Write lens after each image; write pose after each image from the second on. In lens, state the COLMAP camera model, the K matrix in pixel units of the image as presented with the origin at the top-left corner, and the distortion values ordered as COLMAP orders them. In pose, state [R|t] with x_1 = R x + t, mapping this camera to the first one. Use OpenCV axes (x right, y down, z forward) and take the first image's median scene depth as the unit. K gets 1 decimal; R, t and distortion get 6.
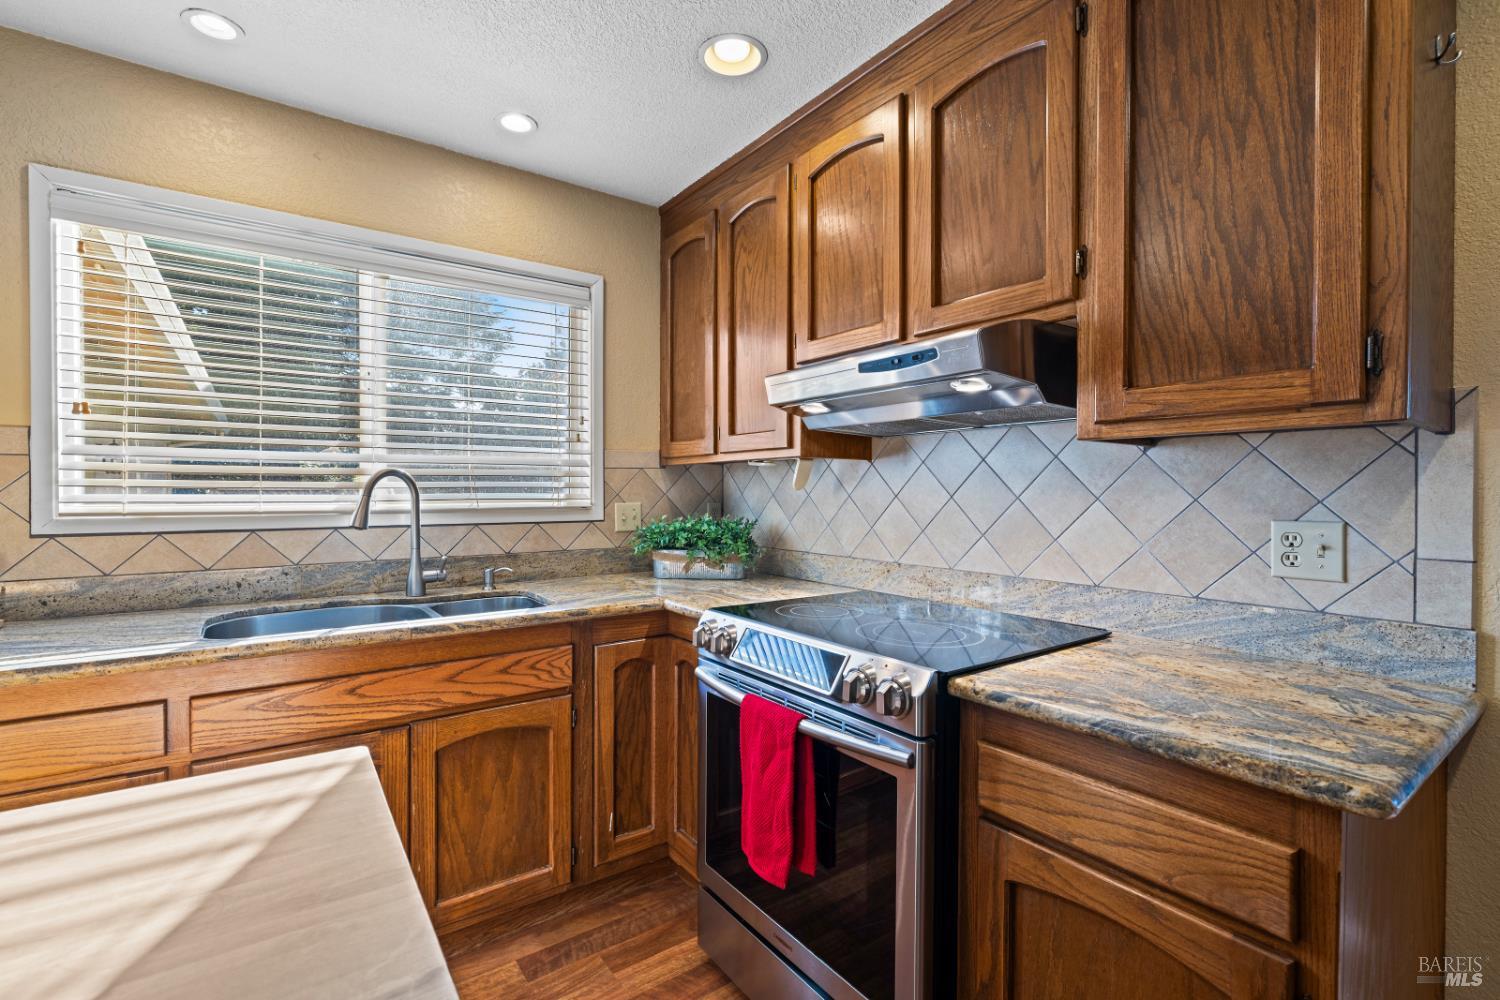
lens RADIAL K [[674.1, 0, 747.0], [0, 674.1, 495.7], [0, 0, 1]] dist [0.000041, -0.001294]
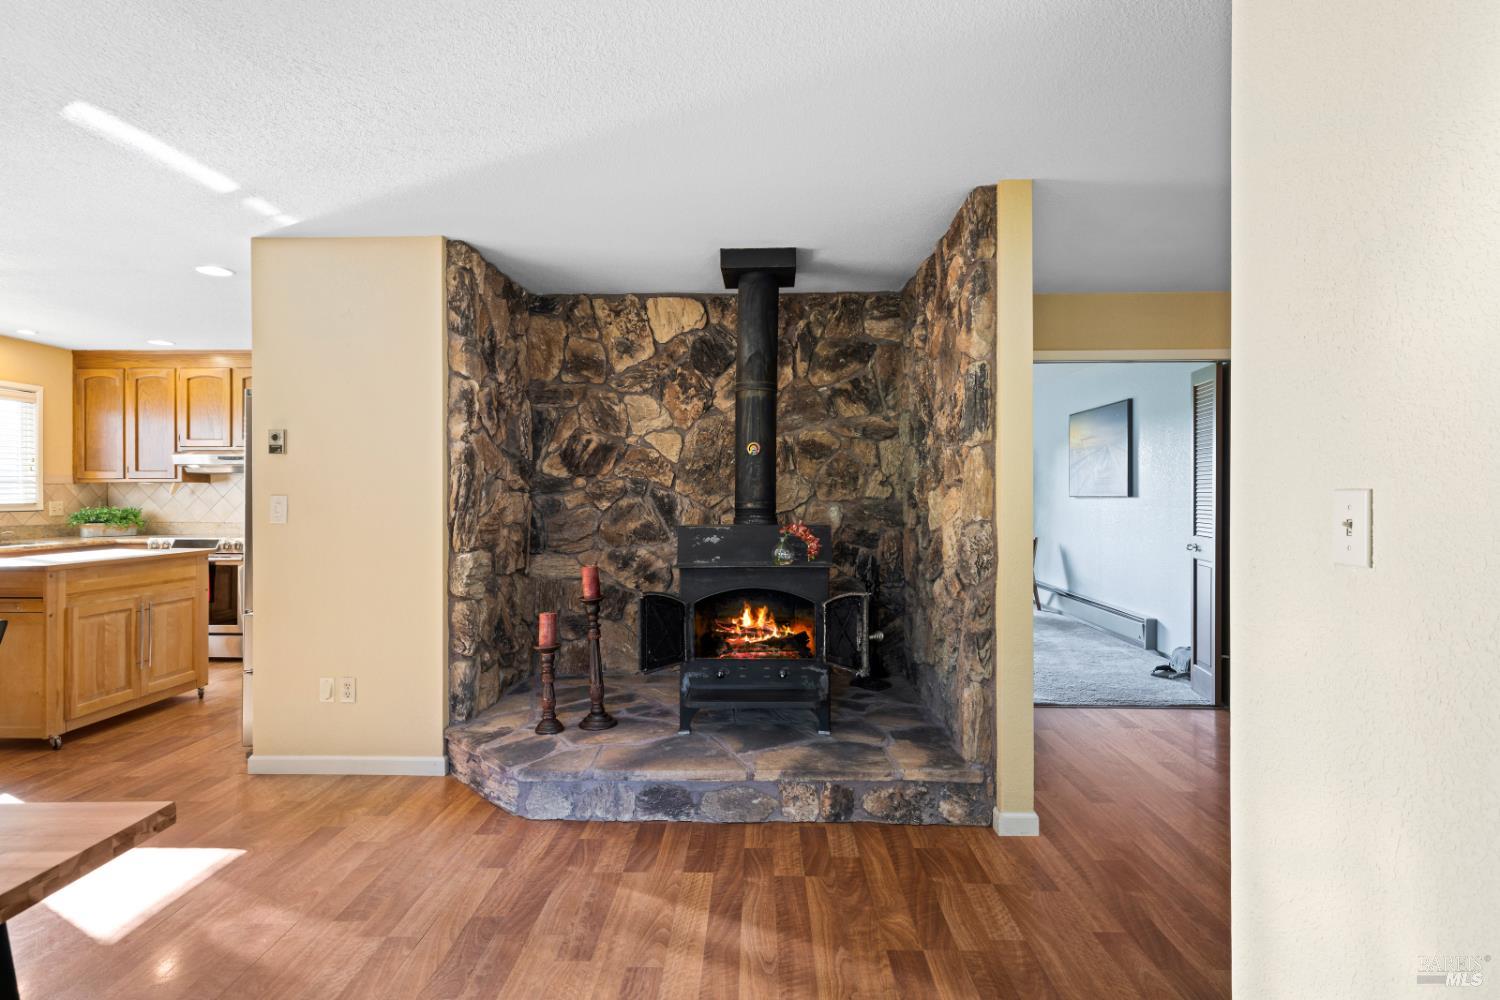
lens RADIAL K [[749.1, 0, 744.1], [0, 749.1, 495.9], [0, 0, 1]] dist [0.003430, 0.003373]
pose [[0.607274, -0.004494, 0.794480, -1.008334], [0.007611, 0.999971, -0.000161, 0.014412], [-0.794456, 0.006144, 0.607291, -2.775415]]
